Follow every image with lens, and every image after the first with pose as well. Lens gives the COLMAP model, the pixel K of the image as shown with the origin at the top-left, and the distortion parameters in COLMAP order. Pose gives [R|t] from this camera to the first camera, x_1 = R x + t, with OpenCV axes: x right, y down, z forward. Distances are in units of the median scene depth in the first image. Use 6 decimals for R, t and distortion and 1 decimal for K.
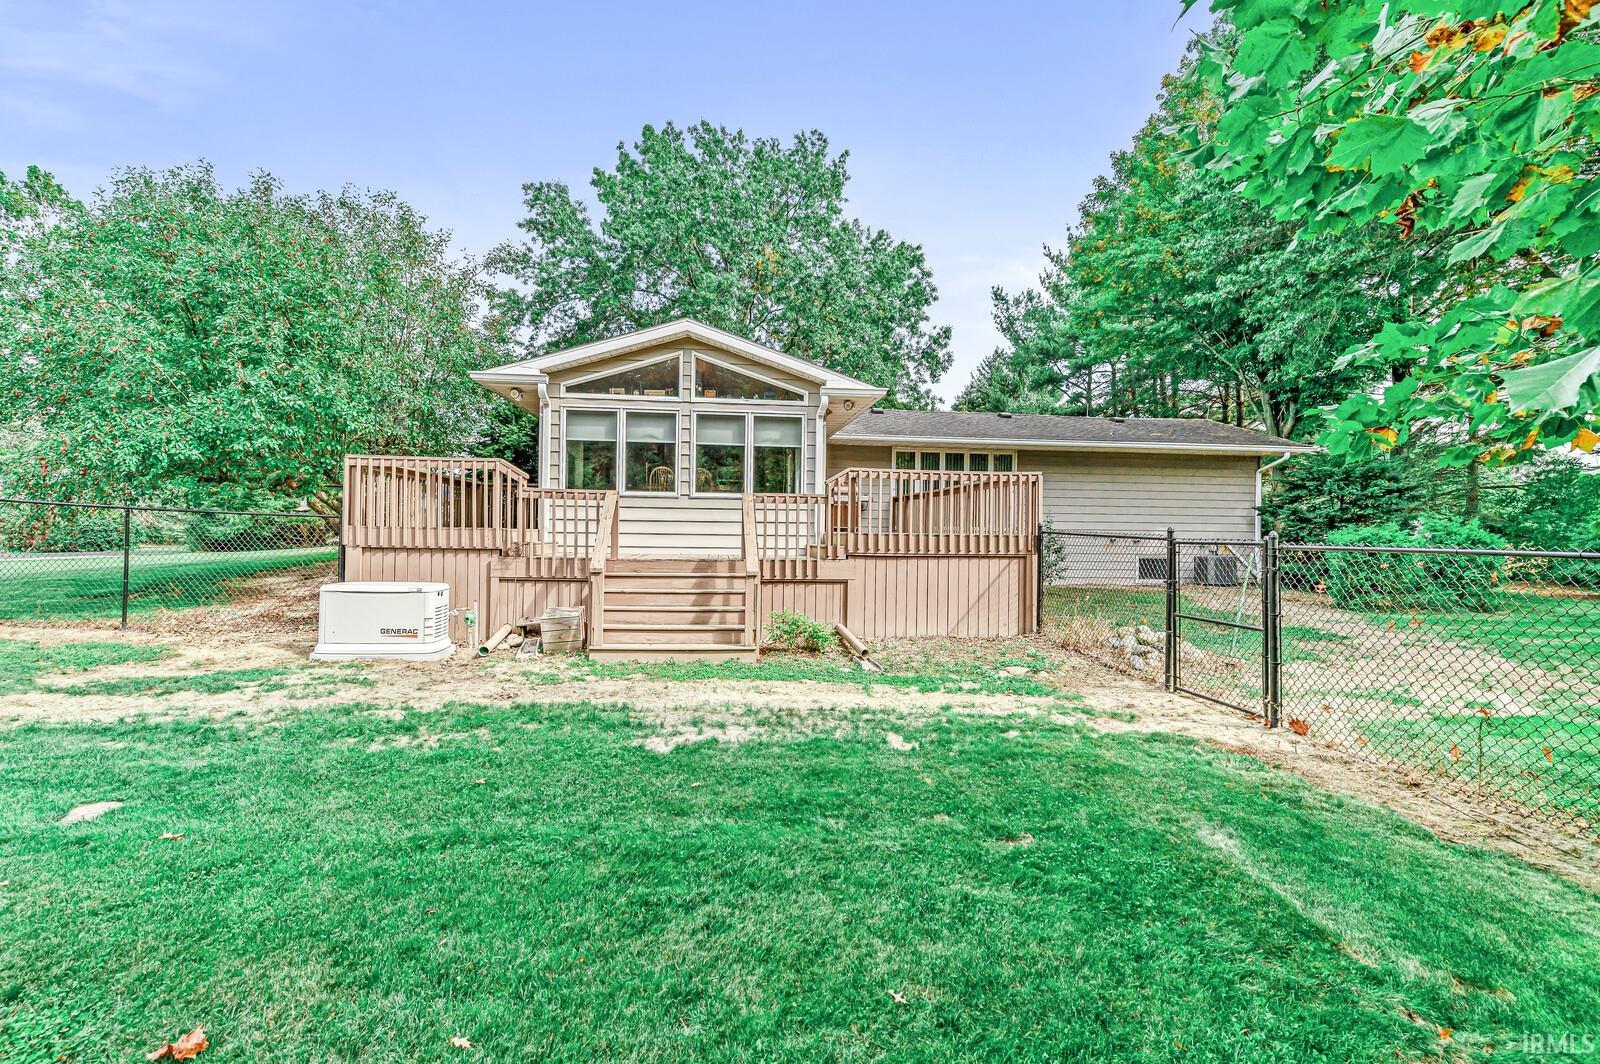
lens RADIAL K [[708.0, 0, 801.4], [0, 708.0, 539.2], [0, 0, 1]] dist [0.004291, -0.000016]
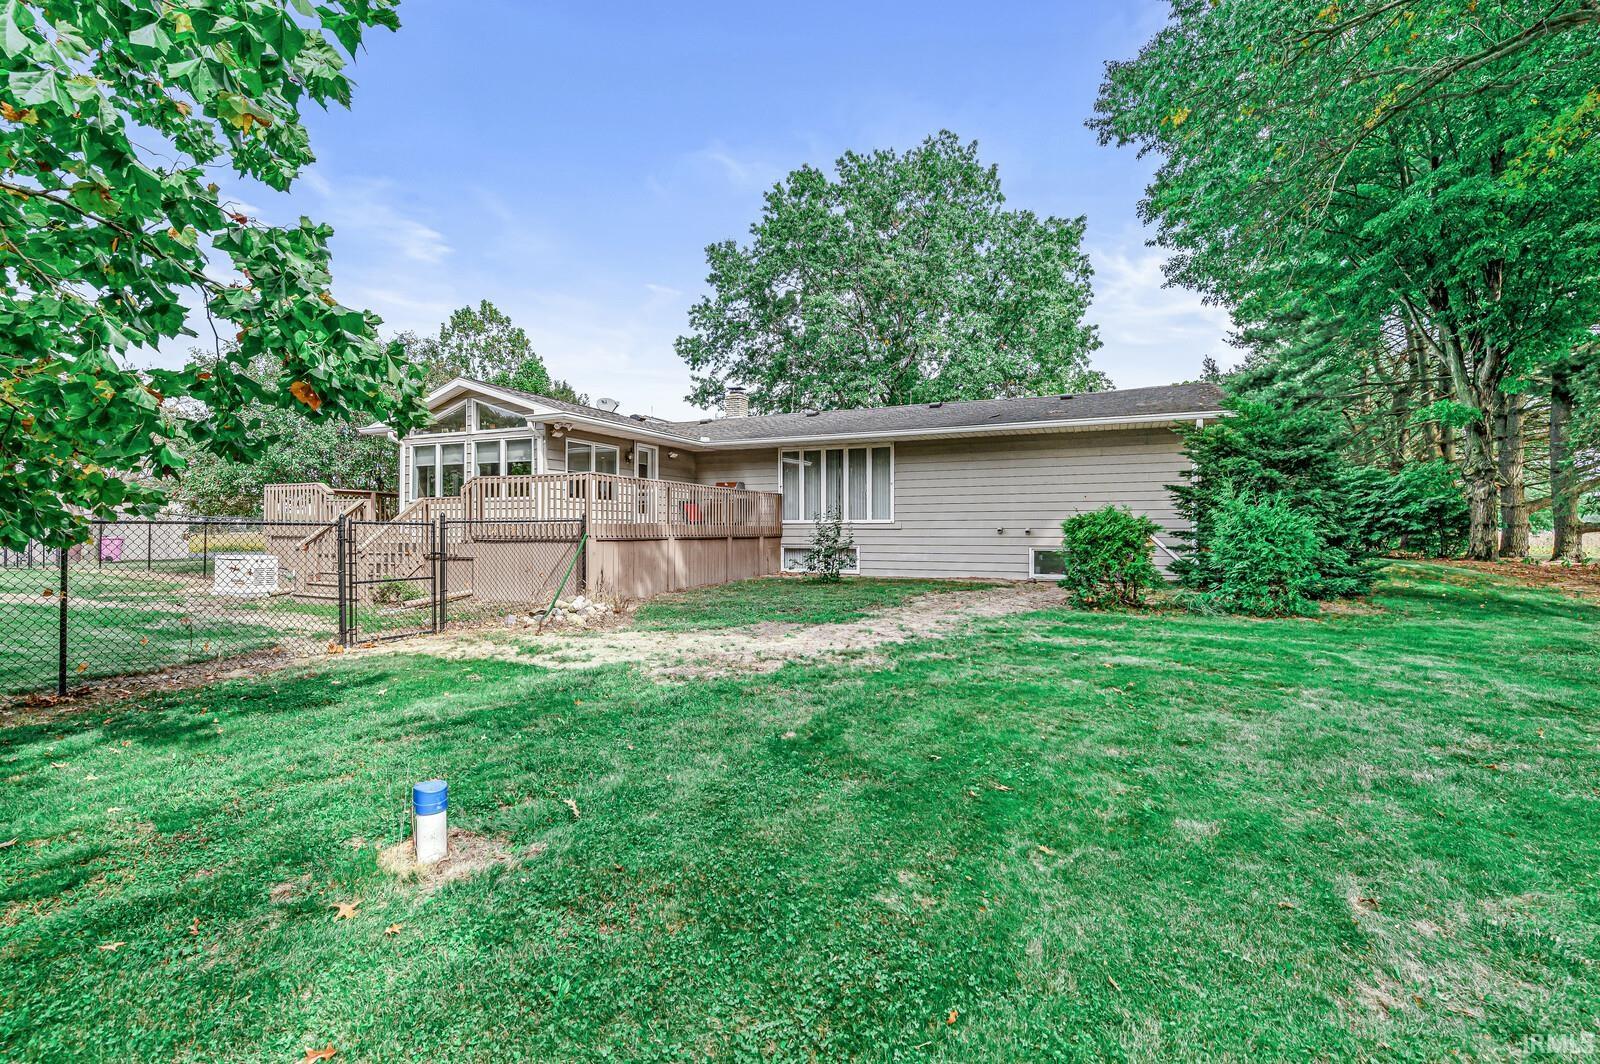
lens RADIAL K [[708.0, 0, 805.5], [0, 708.0, 529.9], [0, 0, 1]] dist [0.004291, -0.000016]
pose [[0.859290, -0.012381, -0.511340, 1.127266], [0.004977, 0.999862, -0.015847, 0.022377], [0.511465, 0.011072, 0.859233, 0.125548]]
